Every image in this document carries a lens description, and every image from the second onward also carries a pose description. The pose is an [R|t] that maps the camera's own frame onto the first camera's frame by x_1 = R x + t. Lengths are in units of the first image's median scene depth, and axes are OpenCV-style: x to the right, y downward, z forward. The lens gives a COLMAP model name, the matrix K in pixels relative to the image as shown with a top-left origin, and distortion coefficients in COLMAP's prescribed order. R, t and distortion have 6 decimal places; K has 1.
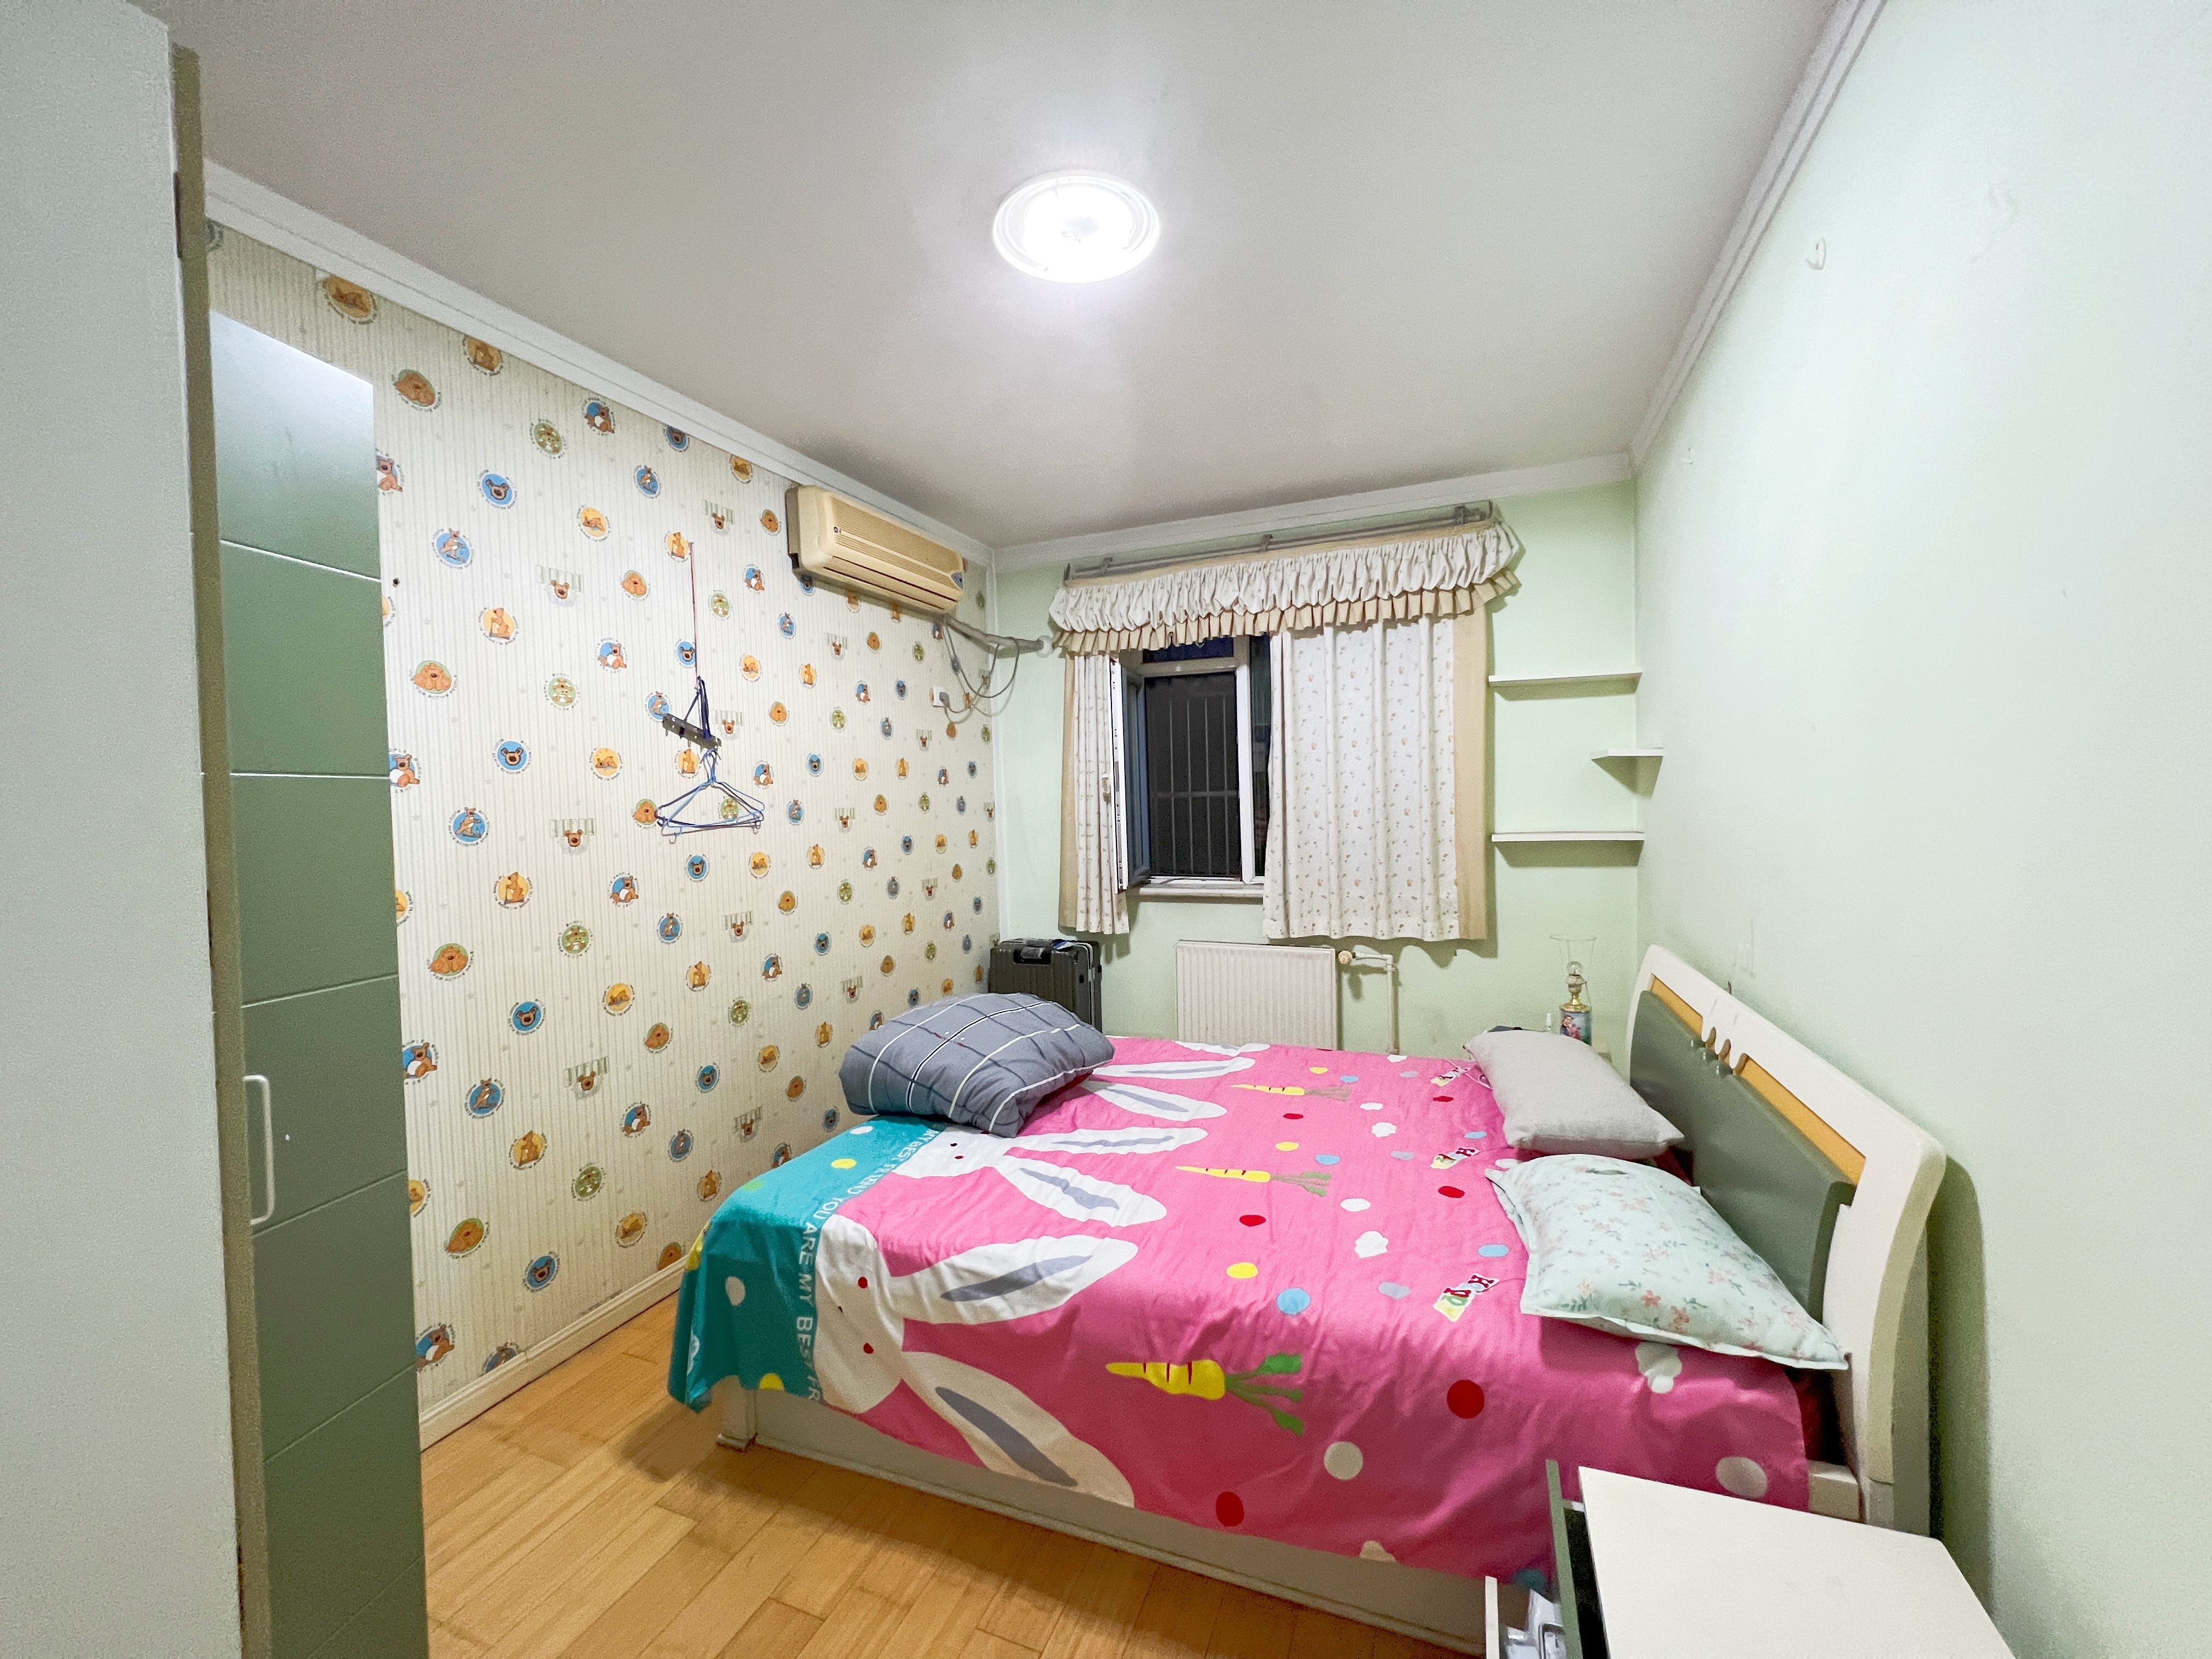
lens RADIAL K [[896.5, 0, 1106.0], [0, 896.5, 829.5], [0, 0, 1]] dist [-0.002213, -0.000216]
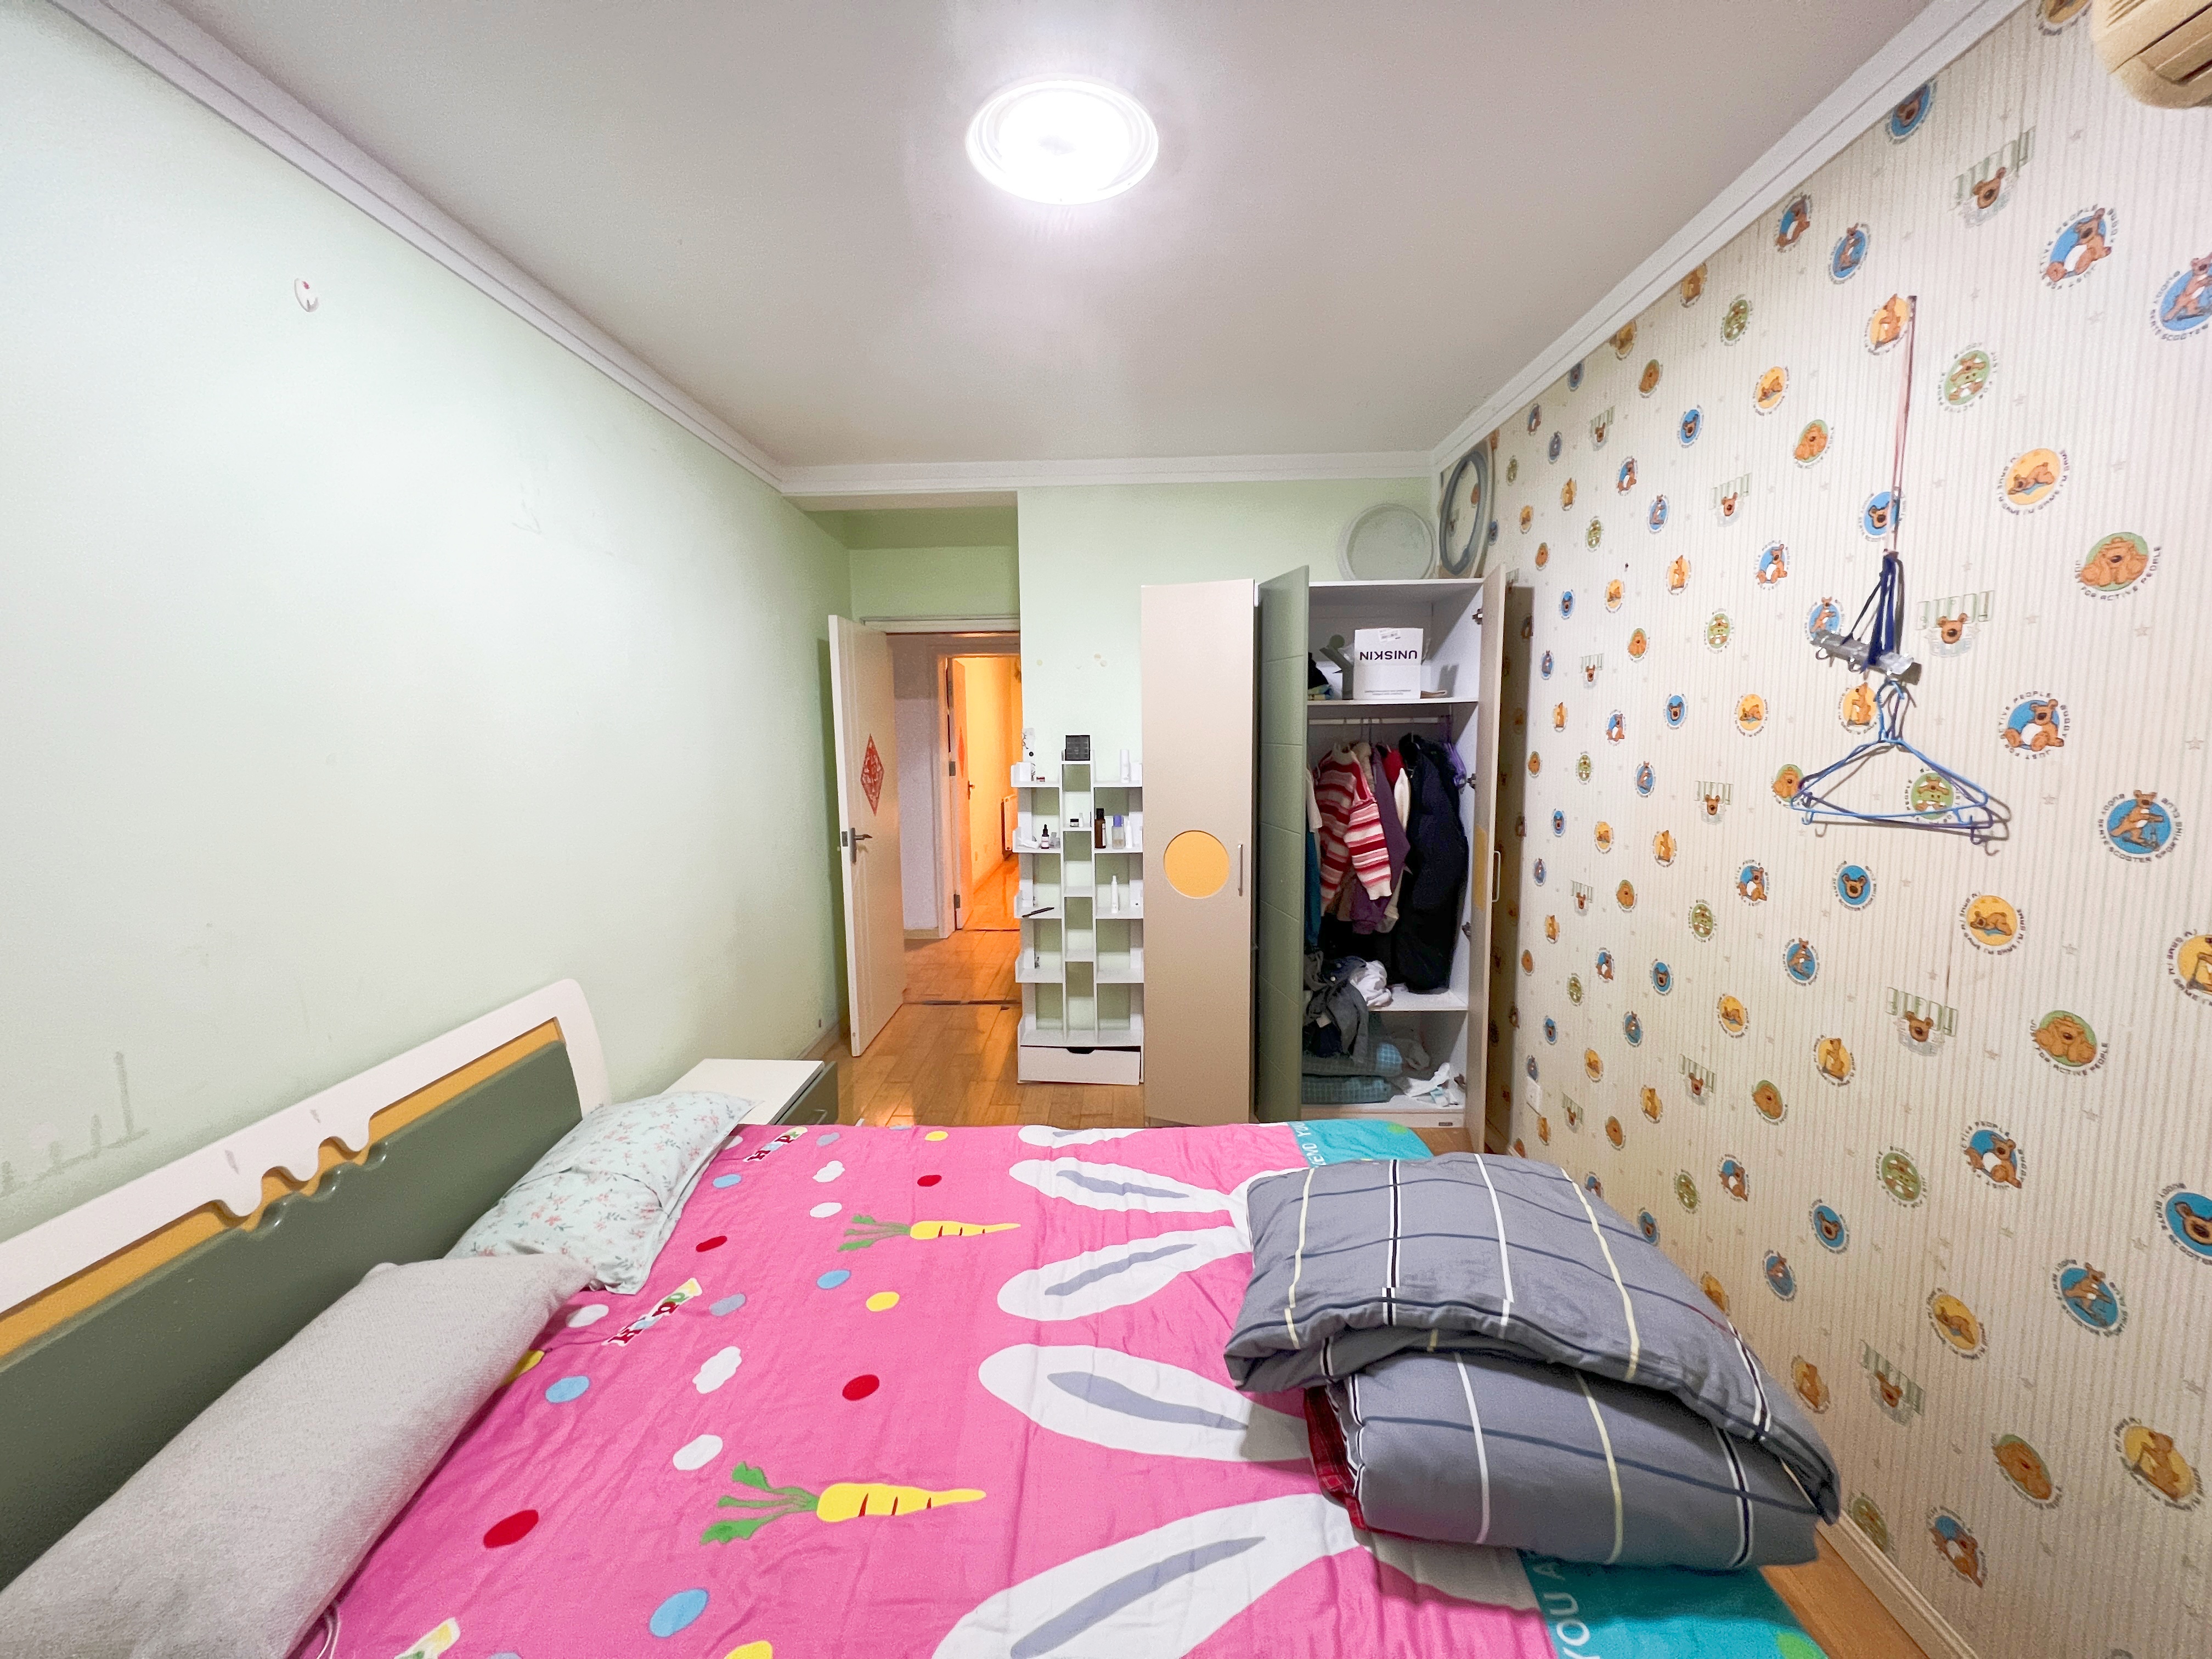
lens RADIAL K [[896.5, 0, 1106.0], [0, 896.5, 829.5], [0, 0, 1]] dist [-0.002213, -0.000216]
pose [[-0.933339, 0.084745, -0.348851, 0.218475], [0.031286, 0.987242, 0.156125, -0.107280], [0.357631, 0.134803, -0.924082, 1.442170]]
